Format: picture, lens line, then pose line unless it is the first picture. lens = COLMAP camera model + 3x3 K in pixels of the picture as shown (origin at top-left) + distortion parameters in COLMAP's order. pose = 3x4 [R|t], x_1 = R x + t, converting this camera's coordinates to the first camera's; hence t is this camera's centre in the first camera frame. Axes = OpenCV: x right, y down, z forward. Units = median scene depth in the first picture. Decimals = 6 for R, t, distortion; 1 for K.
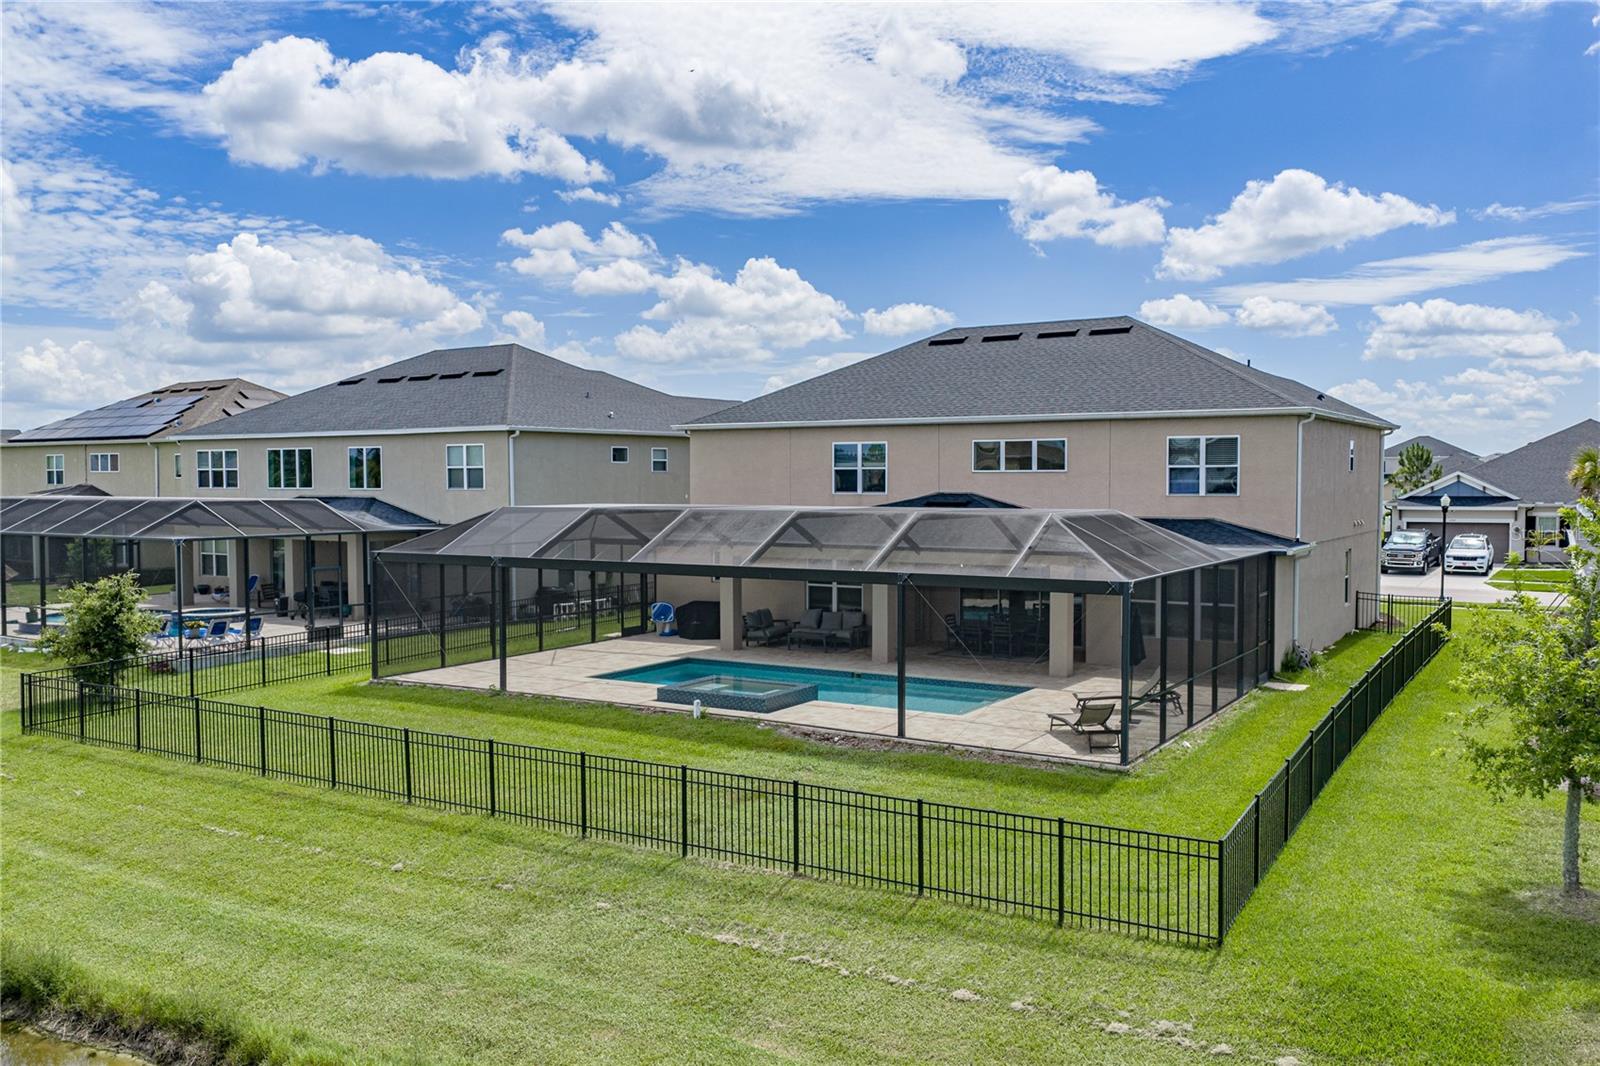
lens RADIAL K [[1315.9, 0, 791.0], [0, 1315.9, 538.2], [0, 0, 1]] dist [0.021046, 0.004698]
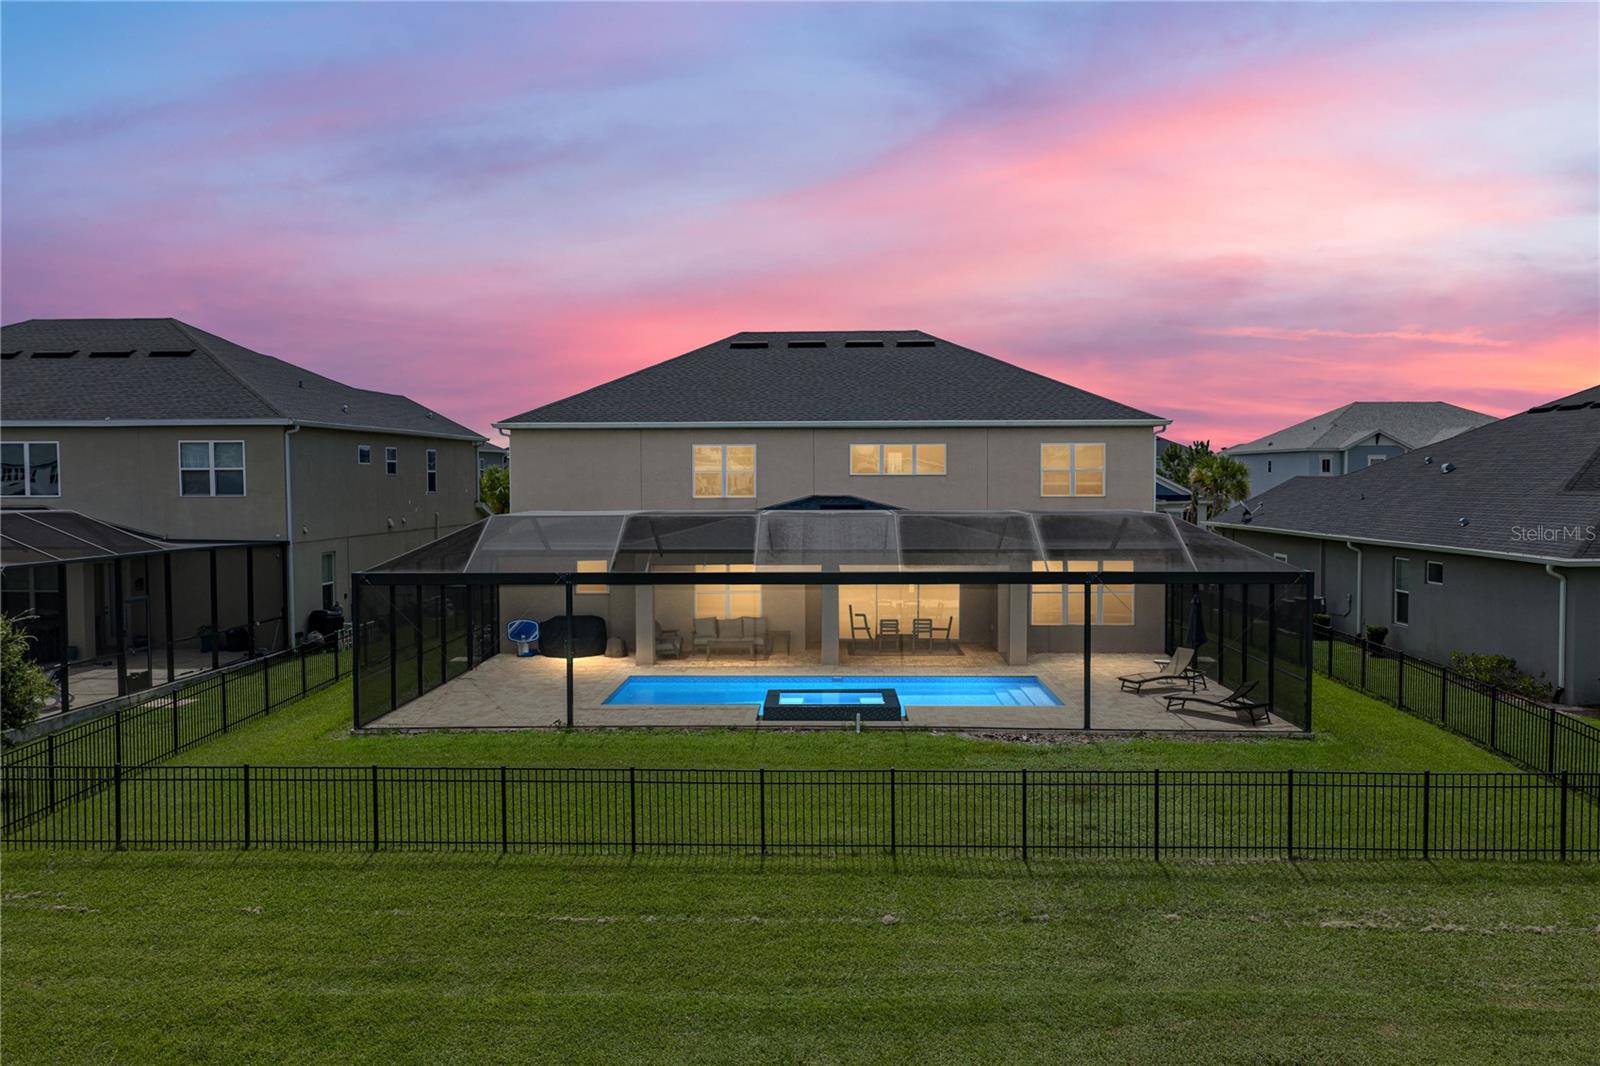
lens RADIAL K [[1315.9, 0, 791.0], [0, 1315.9, 538.2], [0, 0, 1]] dist [0.021046, 0.004698]
pose [[0.866640, -0.023244, 0.498393, -0.588149], [0.024326, 0.999695, 0.004325, -0.010018], [-0.498341, 0.008375, 0.866941, 0.192301]]
